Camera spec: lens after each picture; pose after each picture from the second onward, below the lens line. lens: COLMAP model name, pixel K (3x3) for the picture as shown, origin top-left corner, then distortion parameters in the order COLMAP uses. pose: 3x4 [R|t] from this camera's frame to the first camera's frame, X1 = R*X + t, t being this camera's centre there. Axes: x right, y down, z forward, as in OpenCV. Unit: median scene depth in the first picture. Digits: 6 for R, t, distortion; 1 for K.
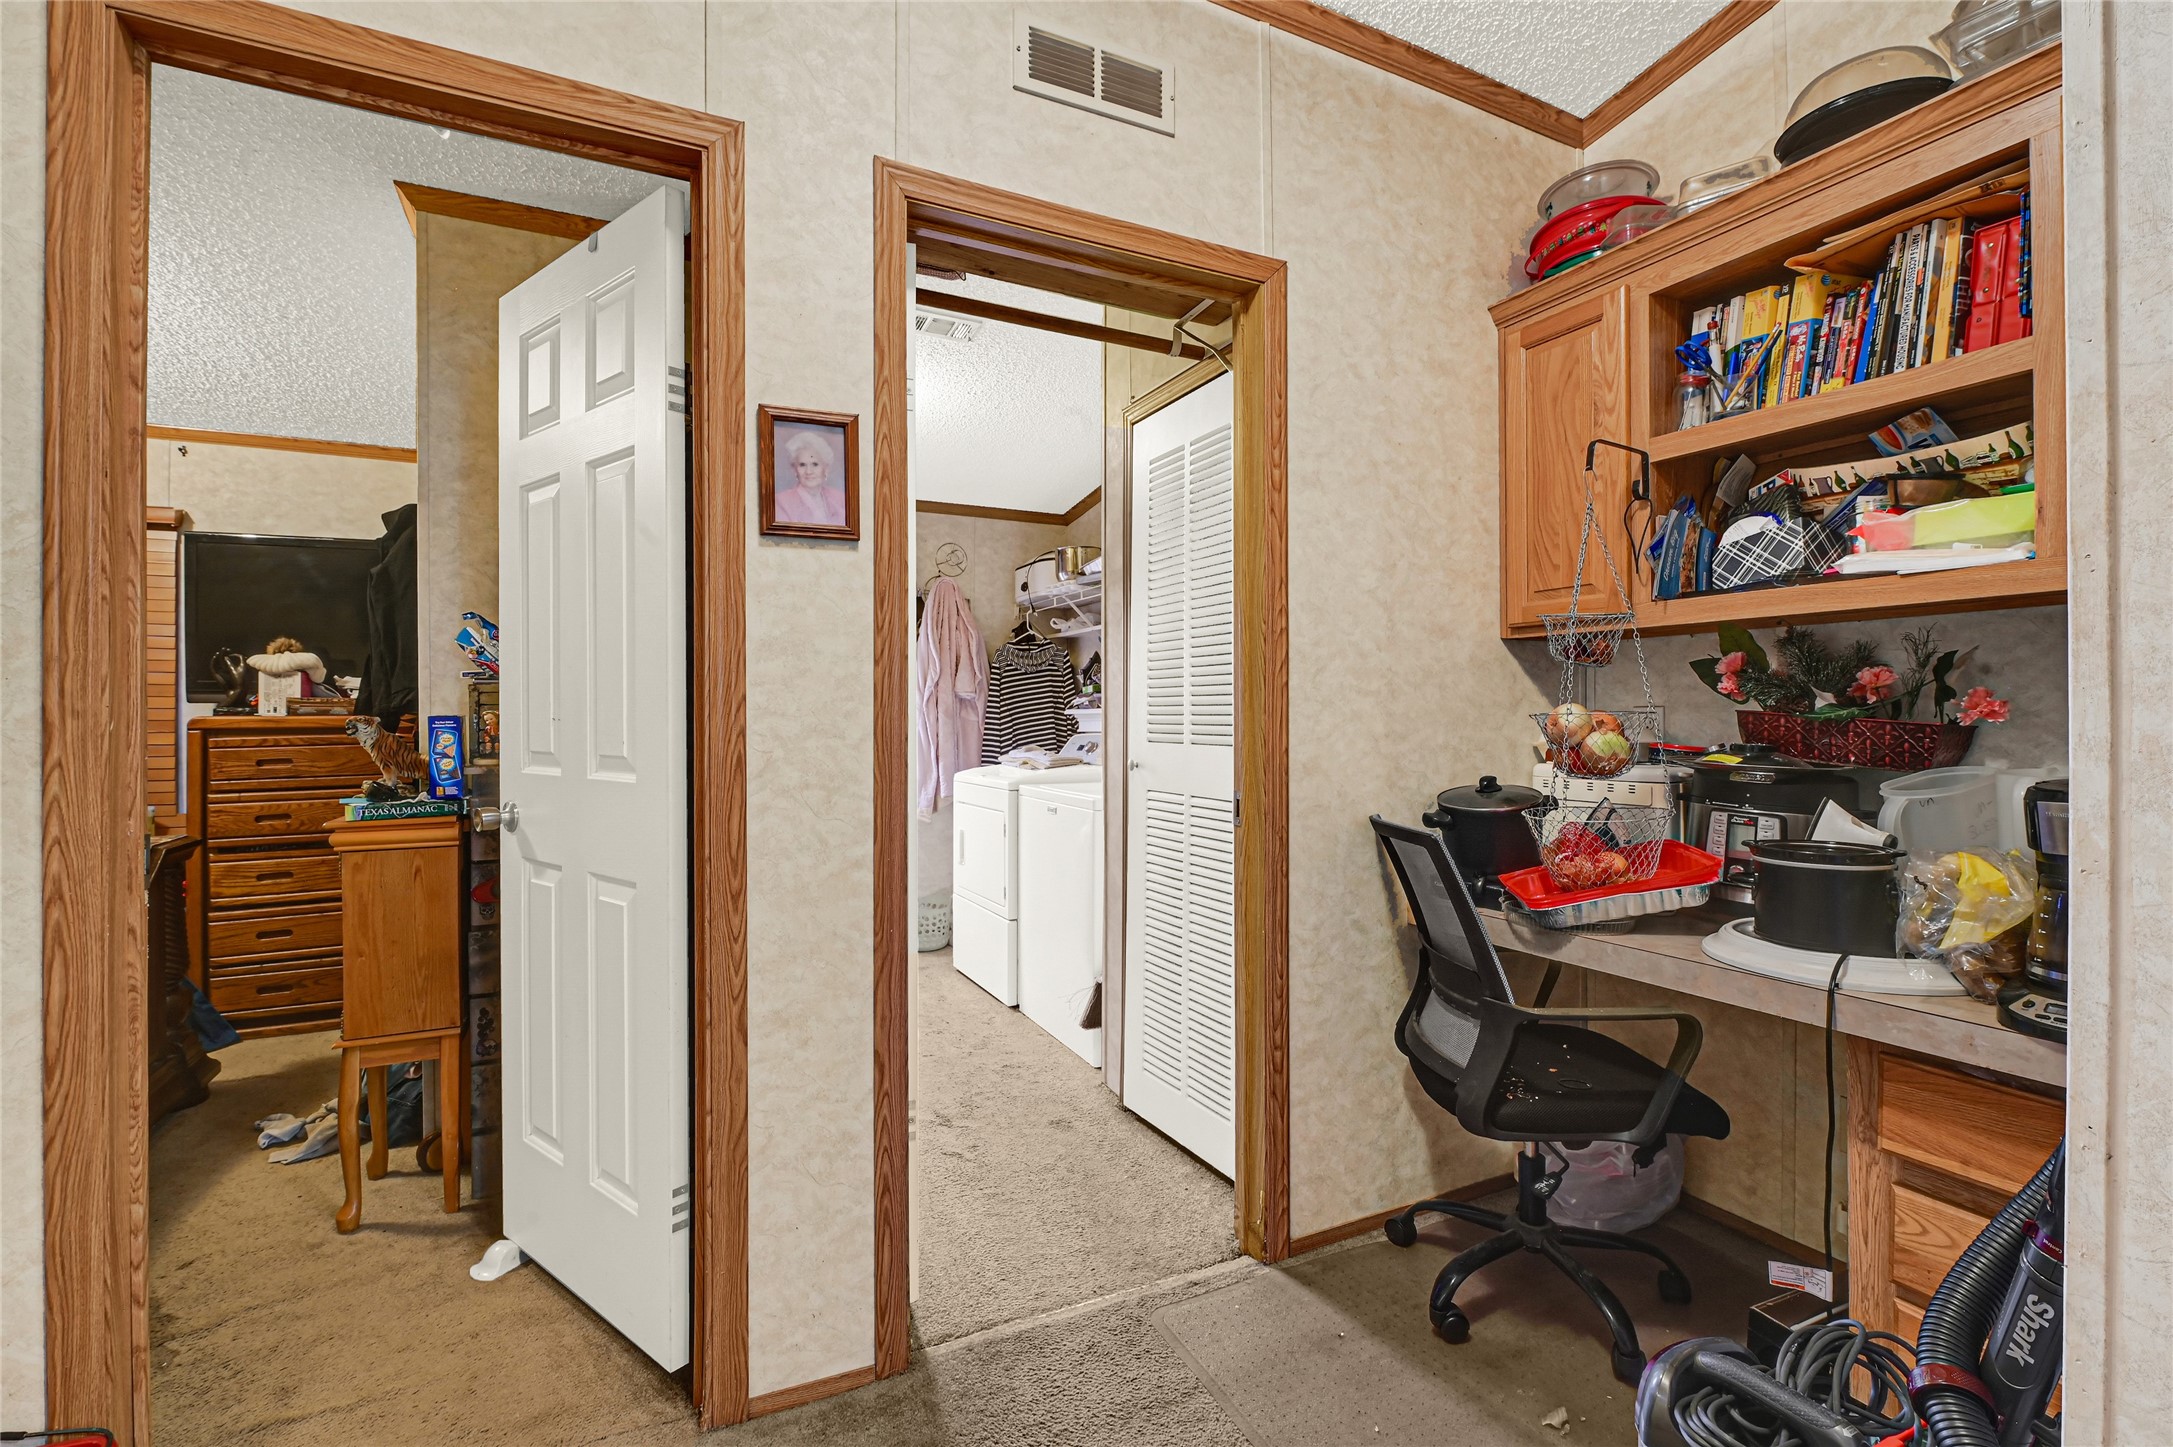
lens RADIAL K [[976.4, 0, 1084.3], [0, 976.4, 716.2], [0, 0, 1]] dist [-0.004015, -0.001101]
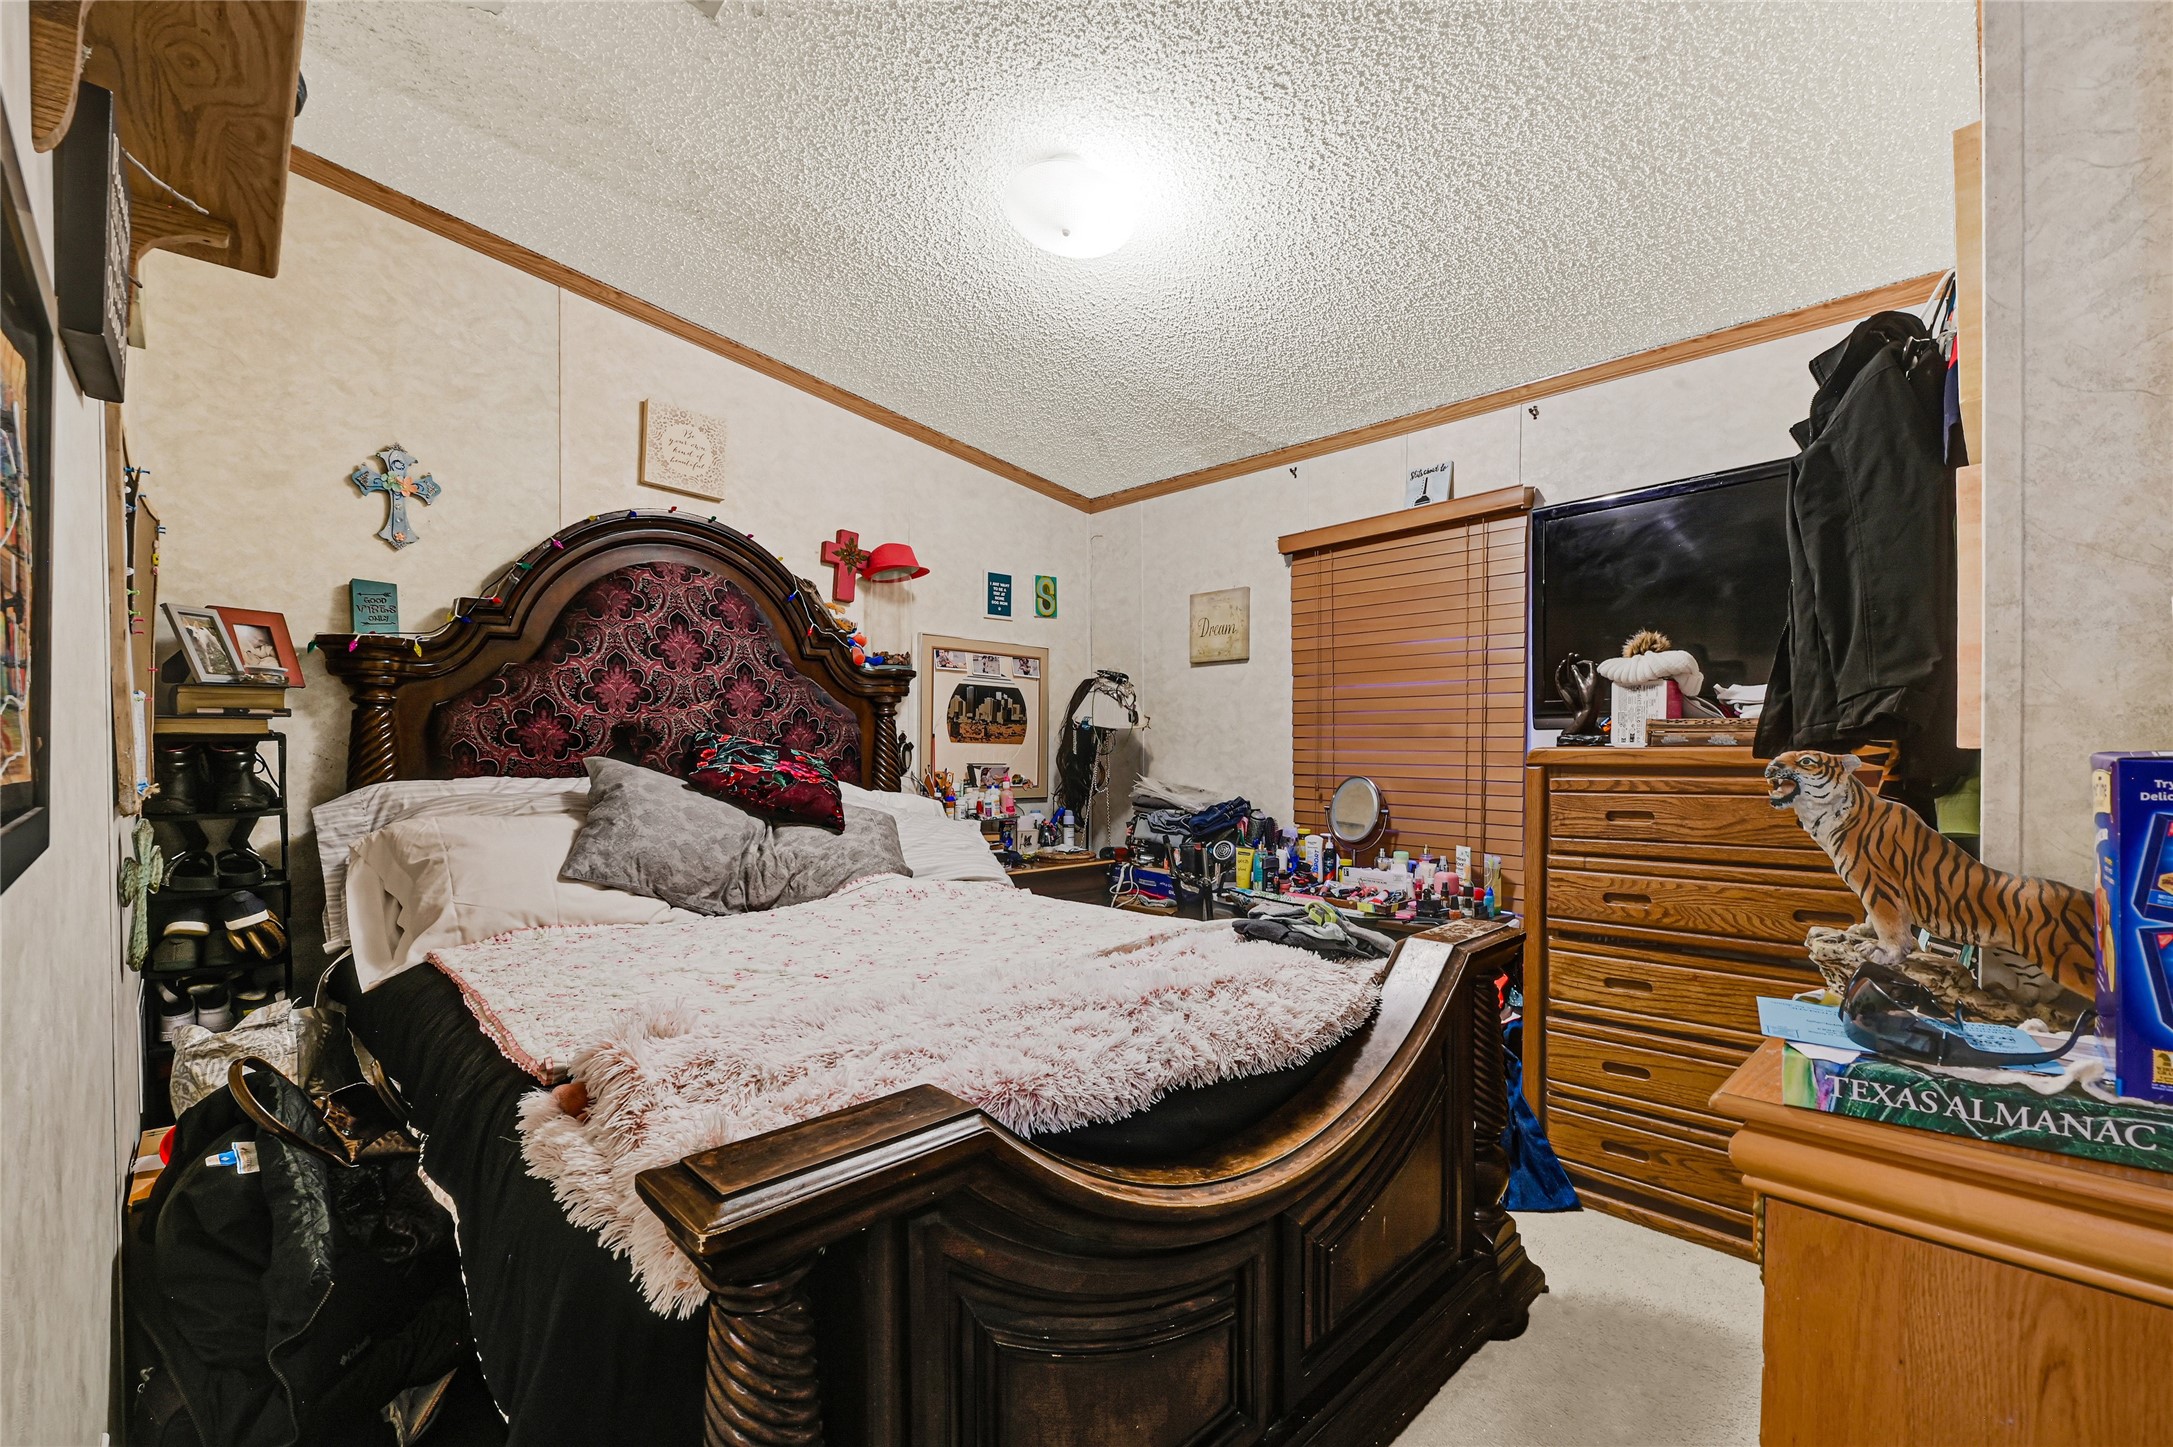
lens RADIAL K [[899.6, 0, 1109.0], [0, 899.6, 755.2], [0, 0, 1]] dist [-0.010552, -0.000208]
pose [[0.324775, 0.013363, -0.945697, -0.361745], [-0.003143, 0.999910, 0.013049, -0.001606], [0.945786, -0.001266, 0.324787, 0.456004]]
